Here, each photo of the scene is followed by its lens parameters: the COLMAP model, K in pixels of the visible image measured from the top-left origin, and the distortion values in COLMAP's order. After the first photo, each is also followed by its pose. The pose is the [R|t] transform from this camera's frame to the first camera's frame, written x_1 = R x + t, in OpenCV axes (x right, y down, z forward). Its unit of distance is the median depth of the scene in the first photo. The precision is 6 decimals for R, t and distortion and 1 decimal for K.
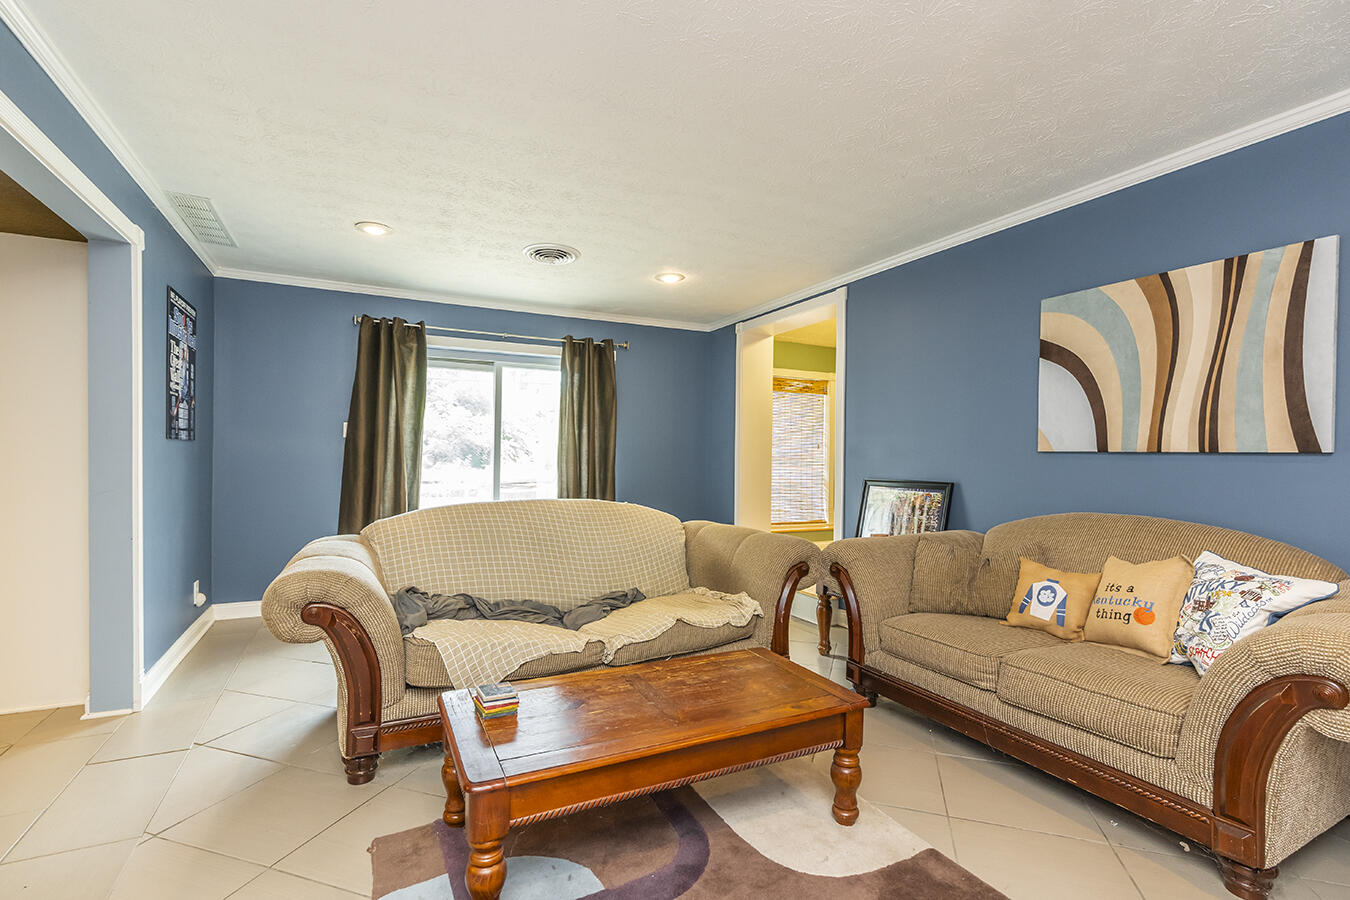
lens RADIAL K [[620.0, 0, 669.7], [0, 620.0, 461.1], [0, 0, 1]] dist [0.001011, 0.000097]
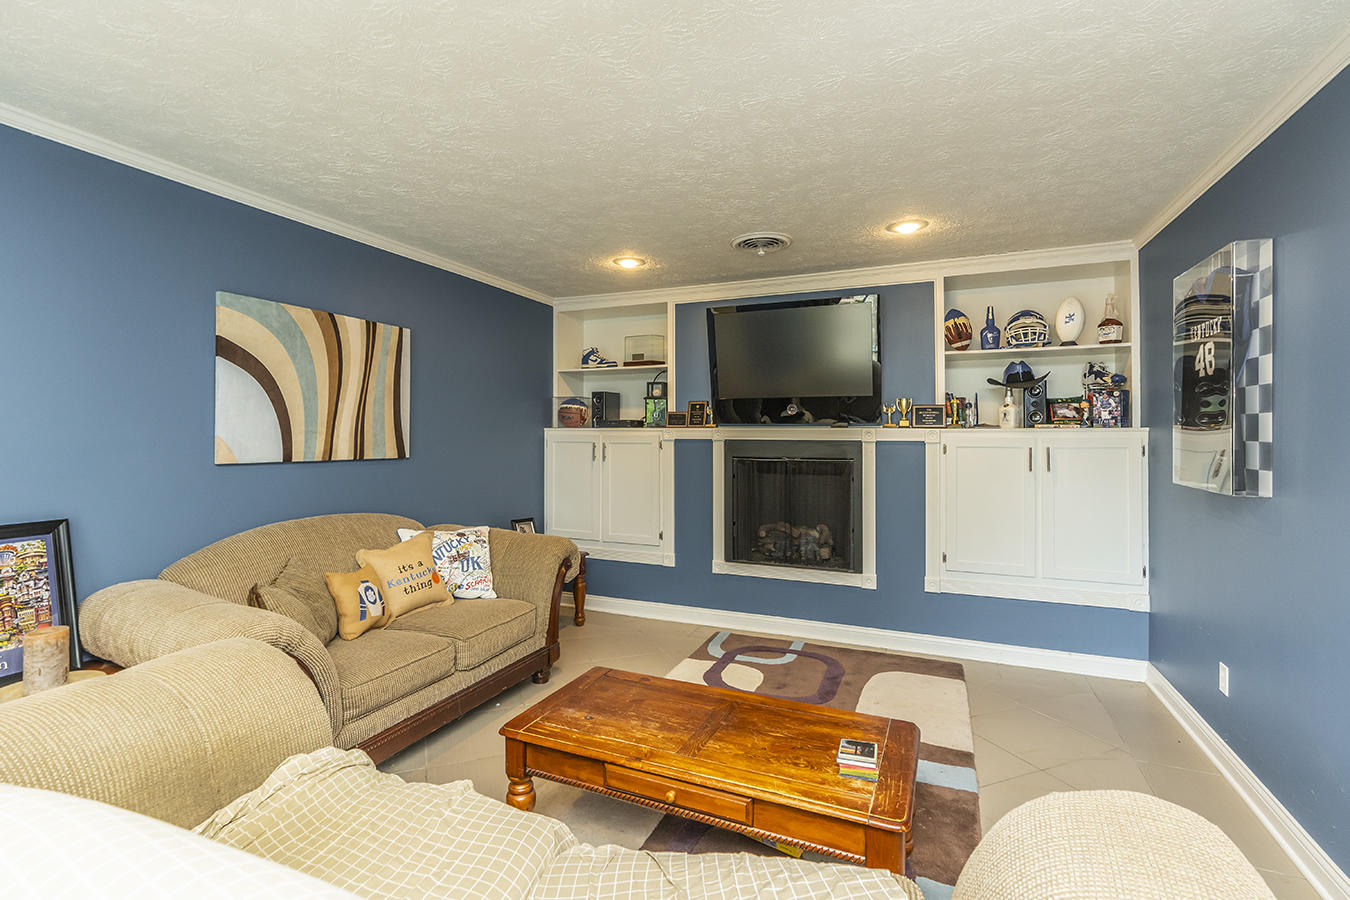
lens RADIAL K [[620.0, 0, 669.5], [0, 620.0, 436.6], [0, 0, 1]] dist [0.001011, 0.000097]
pose [[-0.628996, -0.007728, 0.777370, -0.556110], [0.000866, 0.999943, 0.010642, -0.072577], [-0.777408, 0.007367, -0.628953, 1.230704]]
